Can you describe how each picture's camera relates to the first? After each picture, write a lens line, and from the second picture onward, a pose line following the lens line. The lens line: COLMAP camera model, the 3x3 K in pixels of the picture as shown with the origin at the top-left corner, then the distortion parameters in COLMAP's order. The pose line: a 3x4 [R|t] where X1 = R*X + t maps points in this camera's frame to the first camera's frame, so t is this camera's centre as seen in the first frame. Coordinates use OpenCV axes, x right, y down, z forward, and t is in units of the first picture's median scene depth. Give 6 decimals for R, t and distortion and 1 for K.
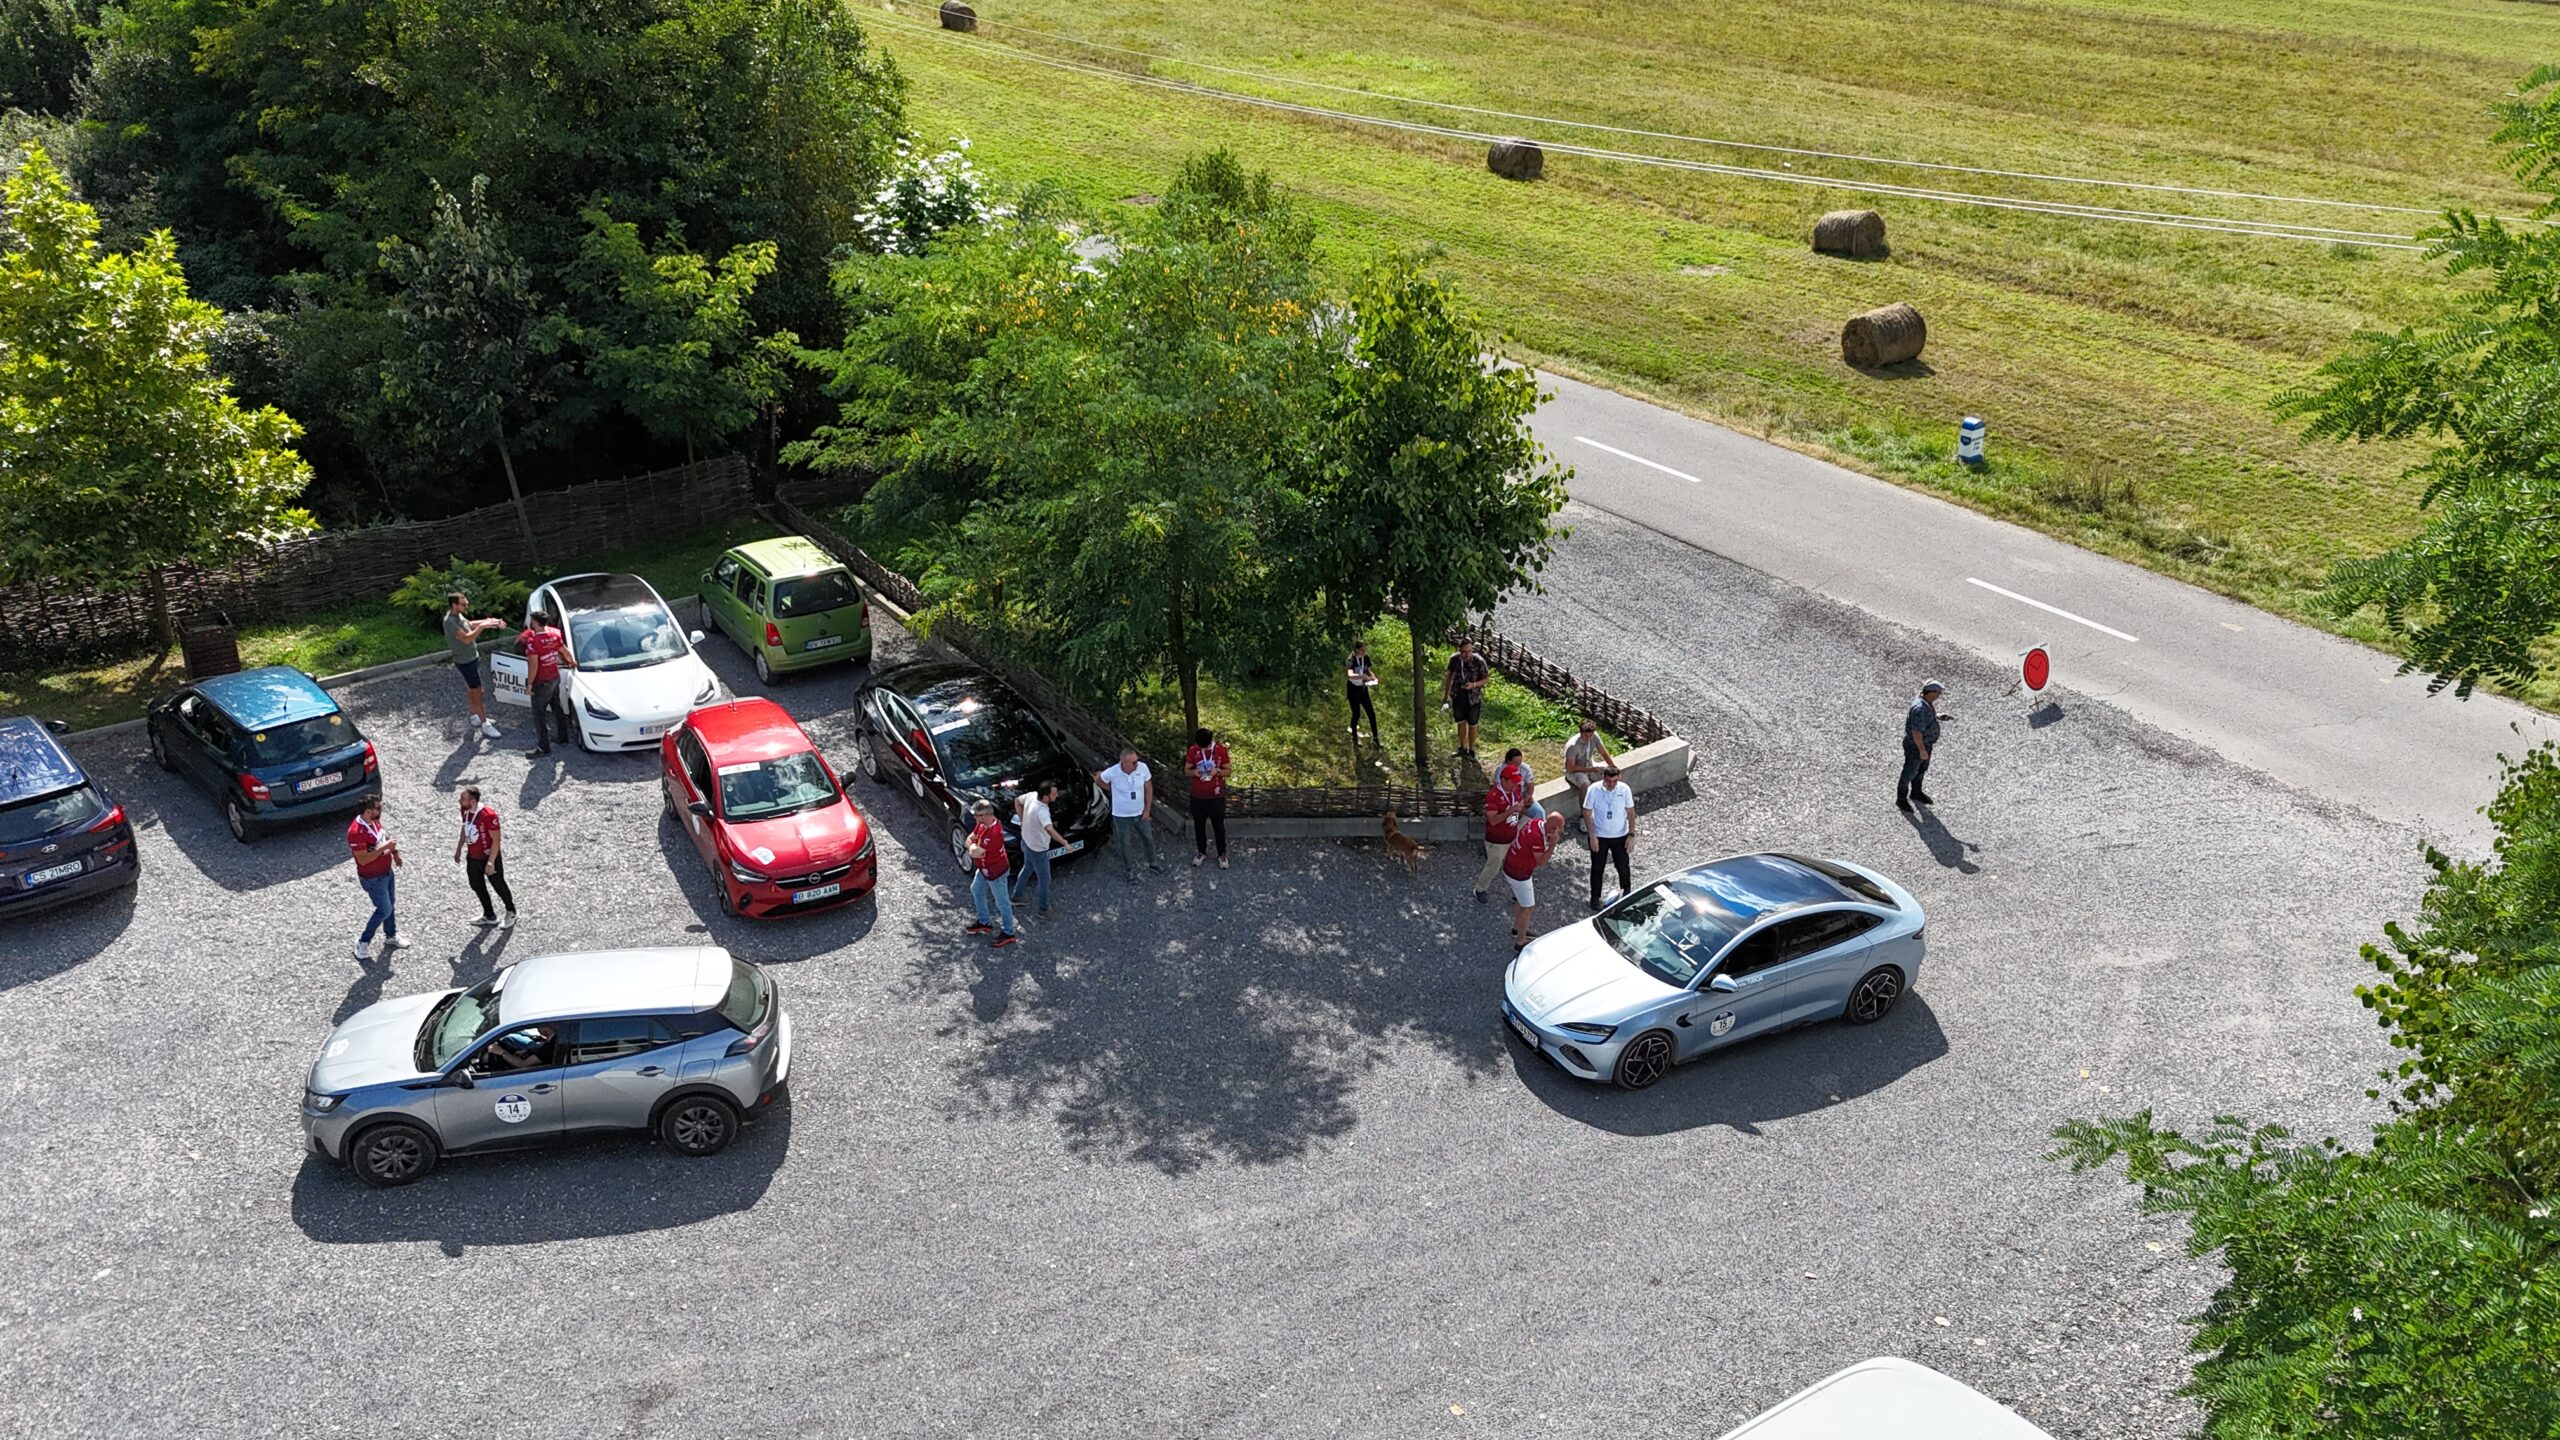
lens RADIAL K [[1924.2, 0, 1280.0], [0, 1924.2, 720.0], [0, 0, 1]] dist [0.068465, -0.054845]
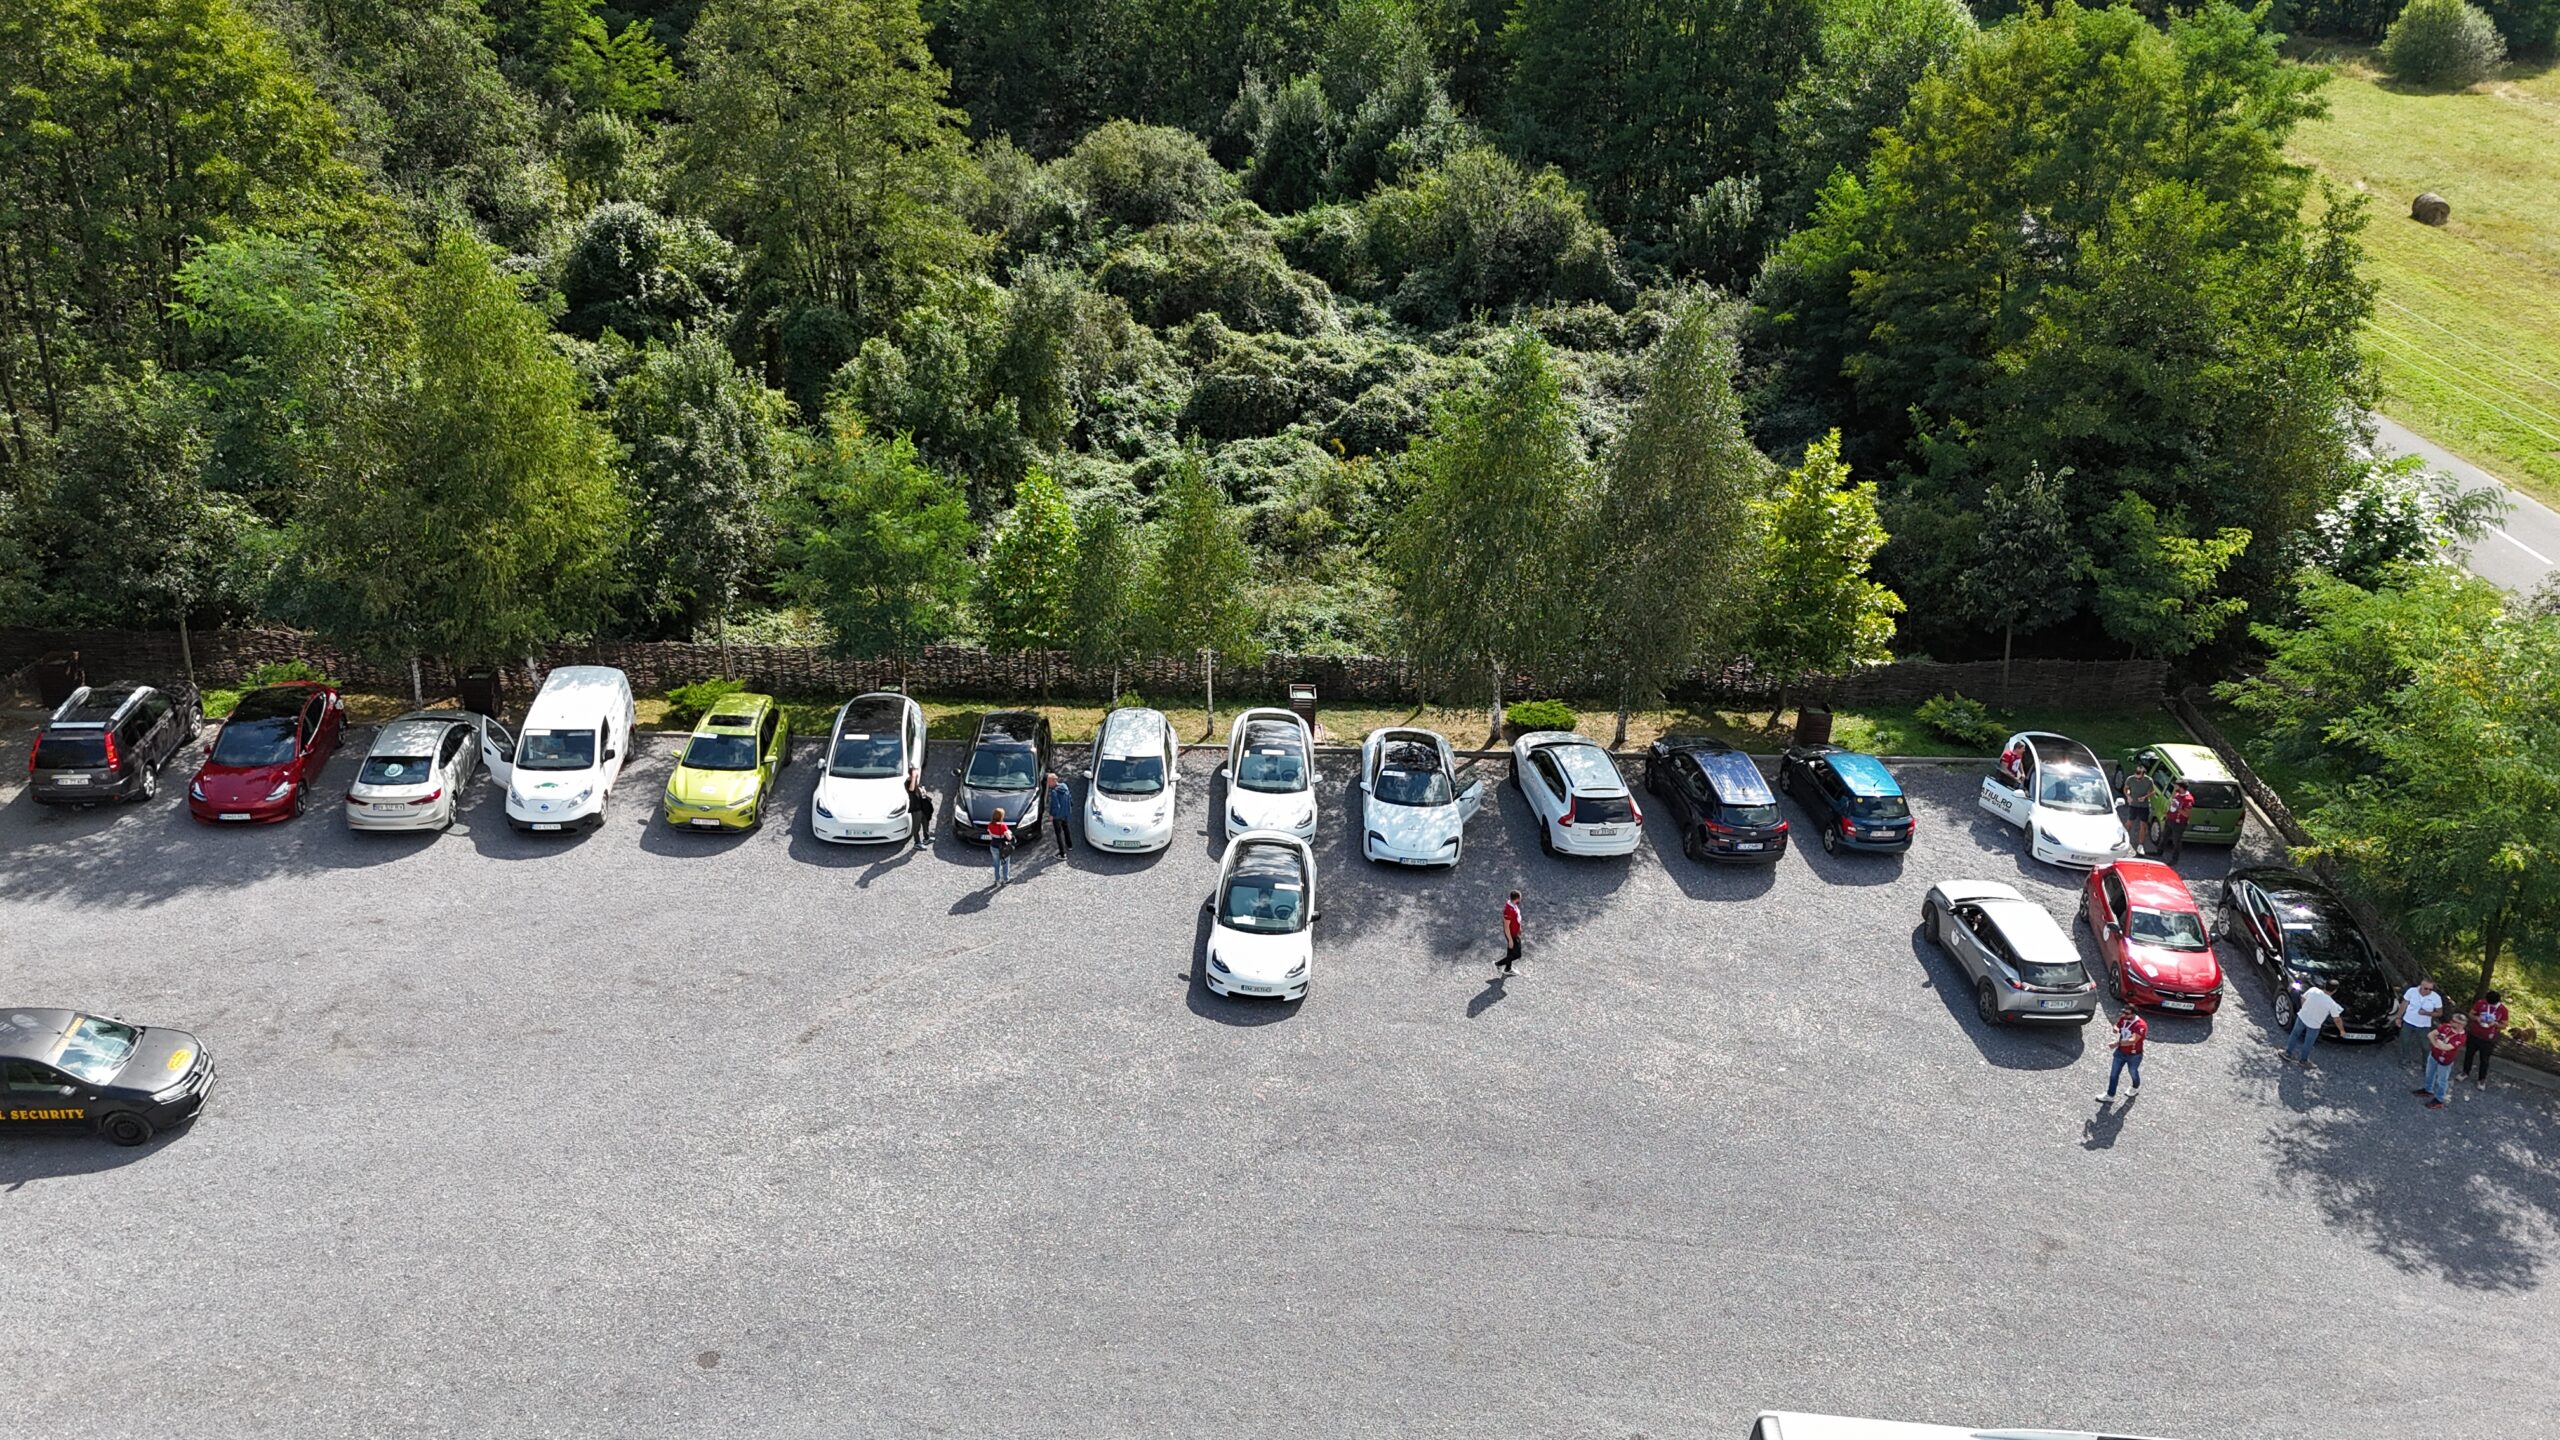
lens RADIAL K [[1924.2, 0, 1280.0], [0, 1924.2, 720.0], [0, 0, 1]] dist [0.068465, -0.054845]
pose [[0.792836, 0.277469, -0.542607, -0.020980], [-0.272961, 0.957721, 0.090904, -0.068652], [0.544889, 0.076038, 0.835054, -0.658304]]
